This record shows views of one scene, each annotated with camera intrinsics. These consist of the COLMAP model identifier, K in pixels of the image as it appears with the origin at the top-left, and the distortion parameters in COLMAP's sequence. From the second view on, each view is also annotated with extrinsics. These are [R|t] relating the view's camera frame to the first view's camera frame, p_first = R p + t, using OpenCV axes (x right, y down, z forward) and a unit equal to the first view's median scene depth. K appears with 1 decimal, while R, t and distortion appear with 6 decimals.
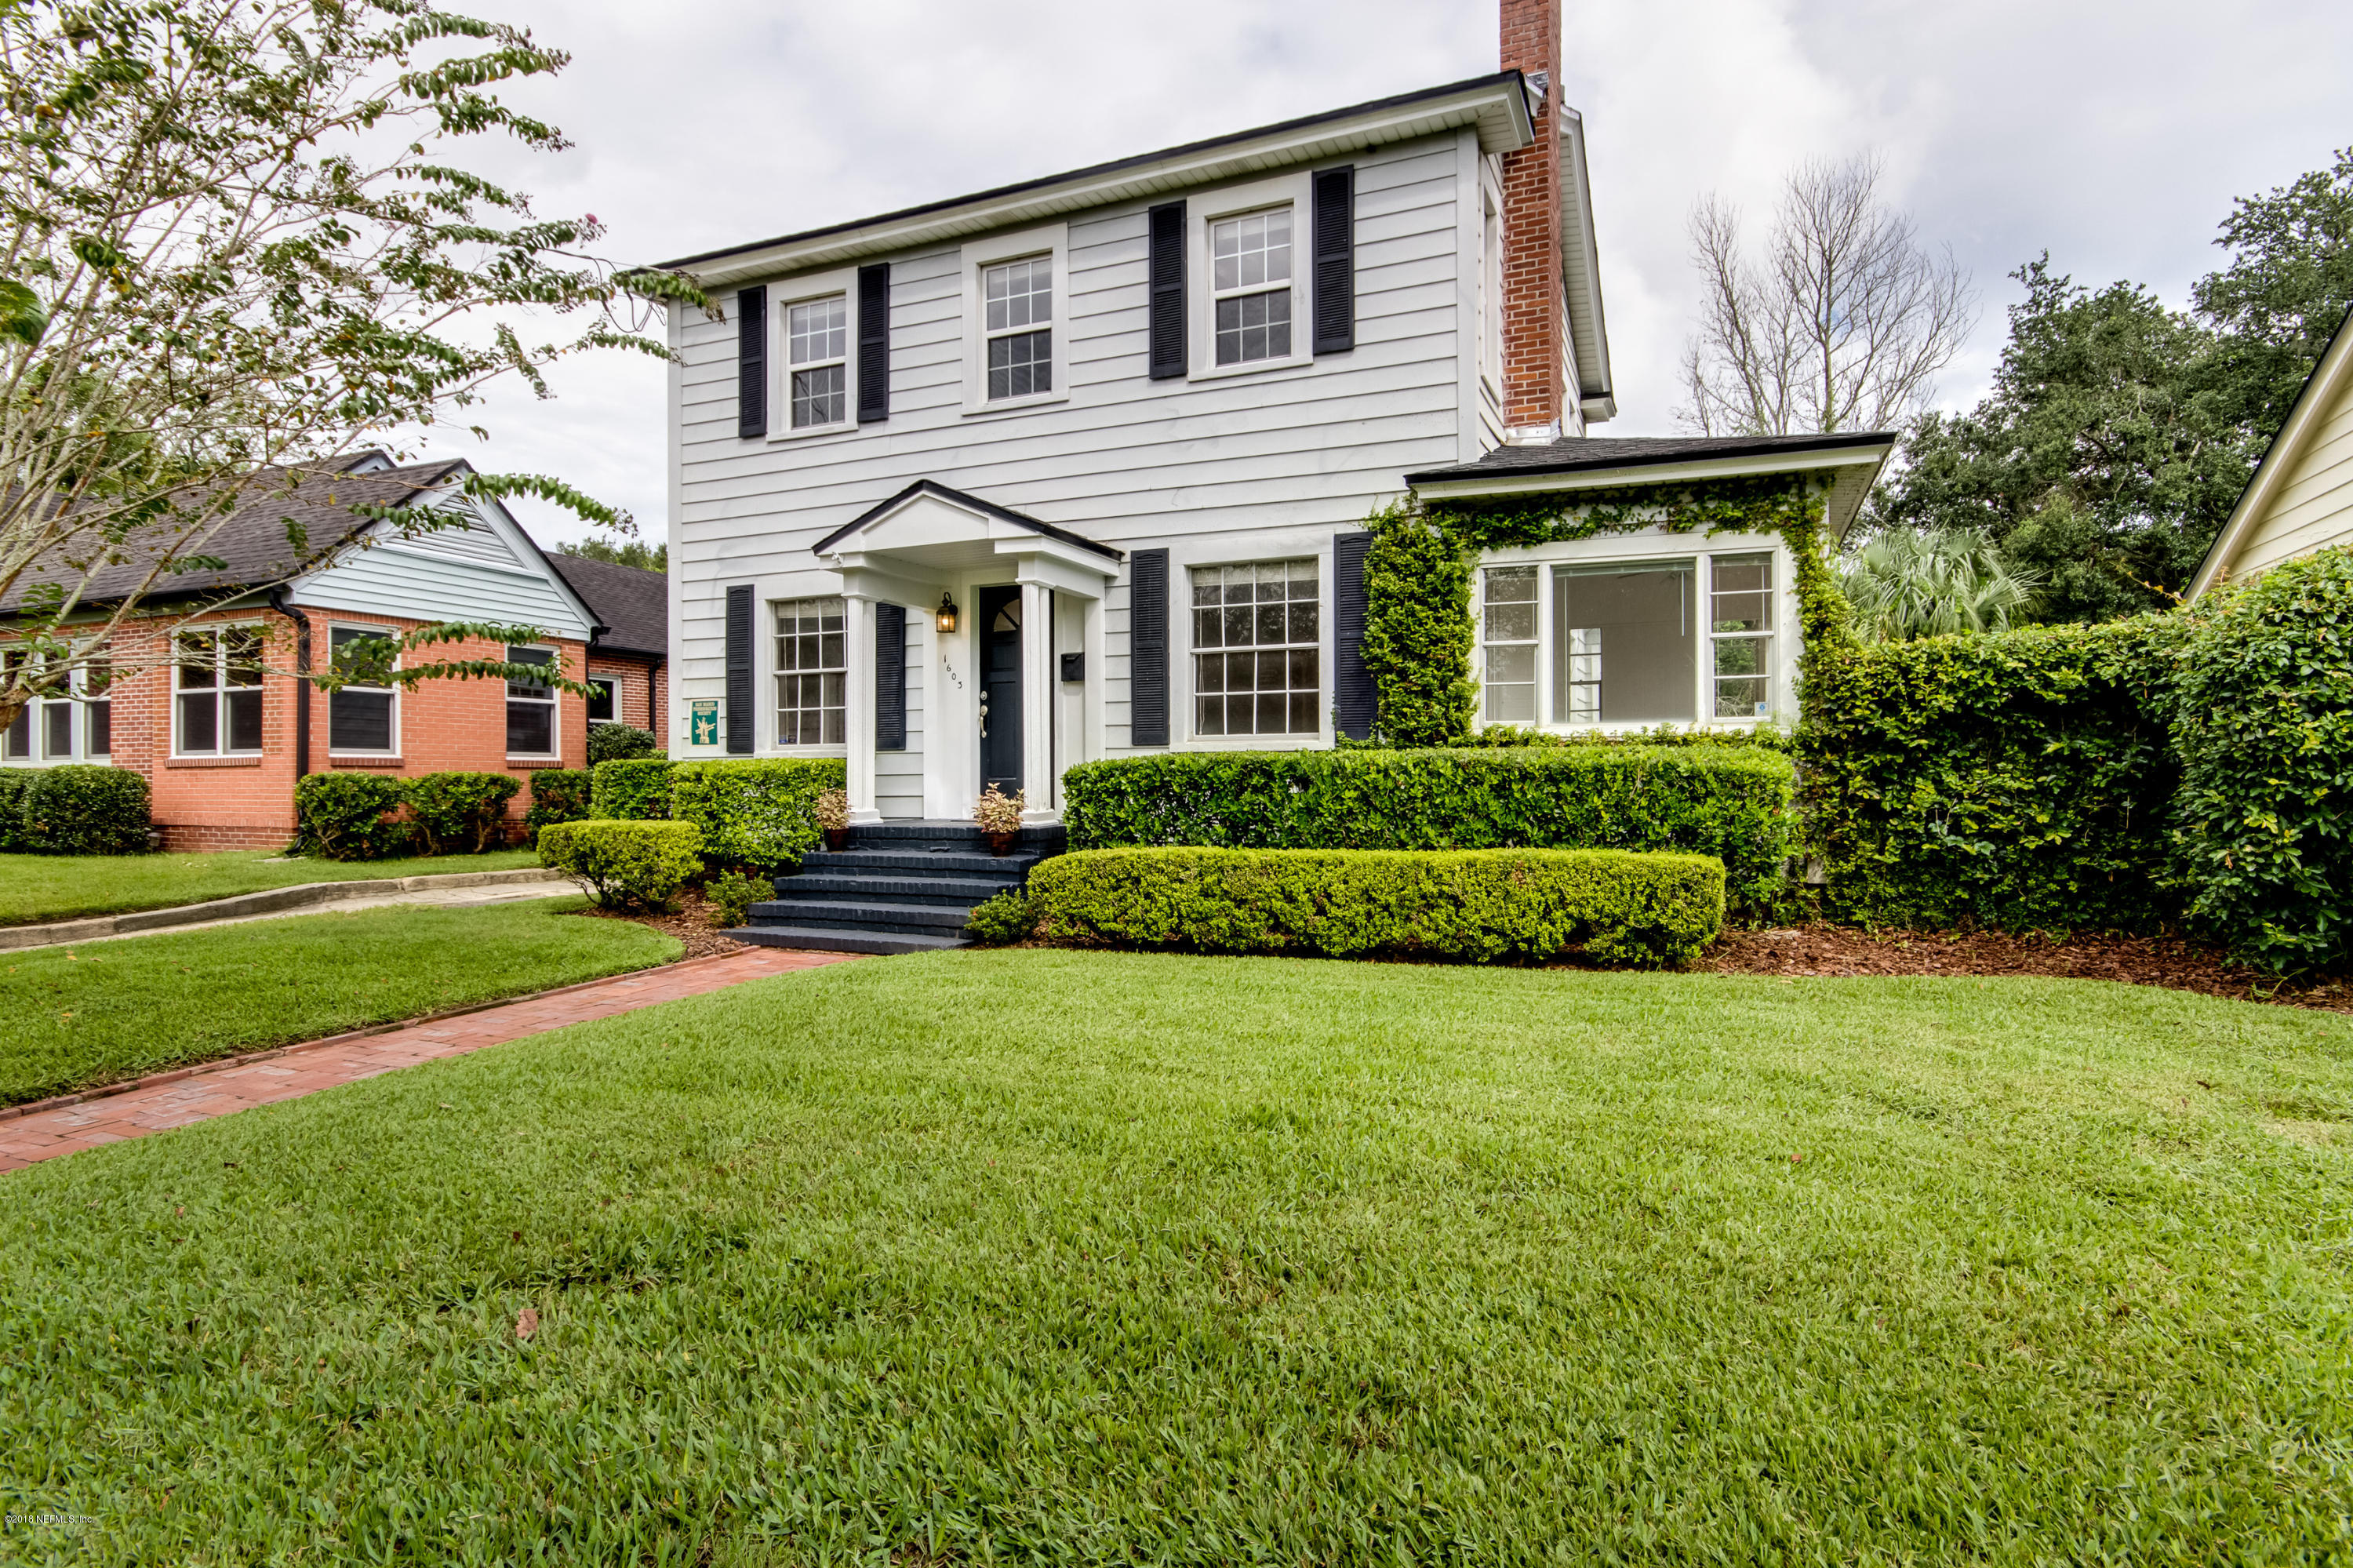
lens RADIAL K [[1234.6, 0, 1192.1], [0, 1234.6, 776.6], [0, 0, 1]] dist [0.012101, -0.000549]
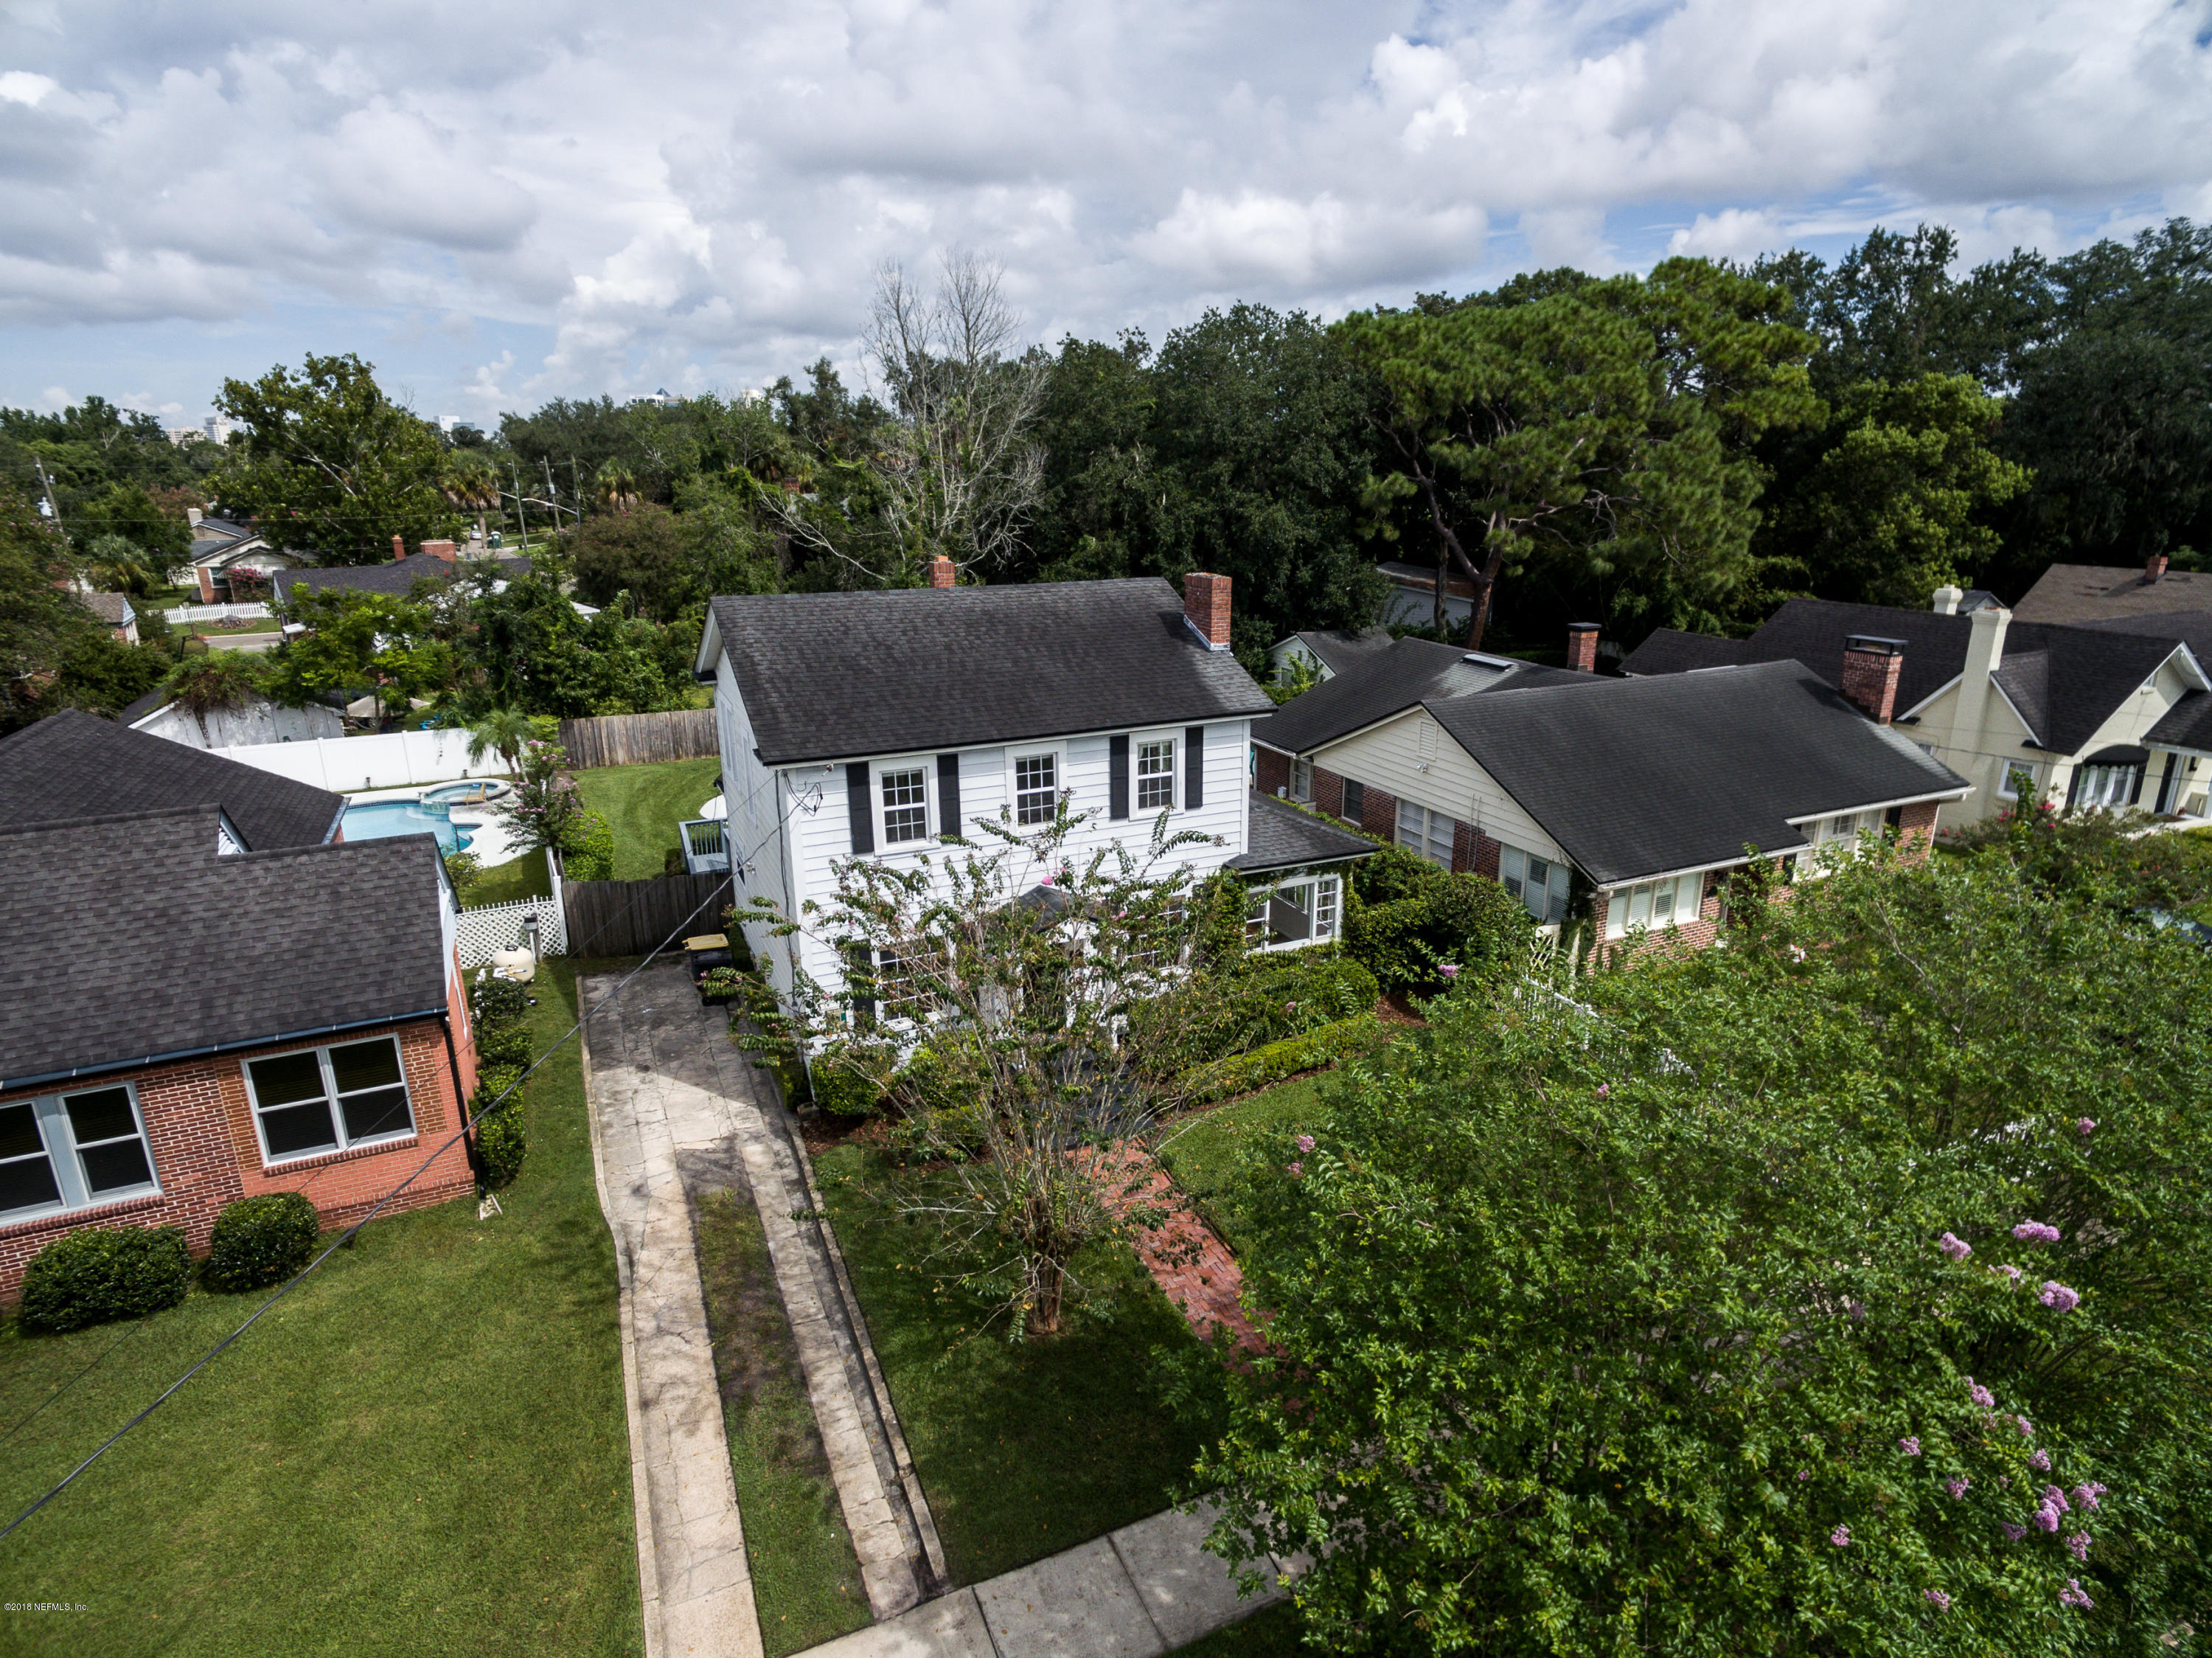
lens RADIAL K [[1235.5, 0, 1112.1], [0, 1235.5, 814.3], [0, 0, 1]] dist [0.007106, 0.005740]
pose [[0.673389, -0.201055, 0.711424, -1.503124], [0.001801, 0.962752, 0.270379, -0.893728], [-0.739286, -0.180789, 0.648669, -0.323730]]
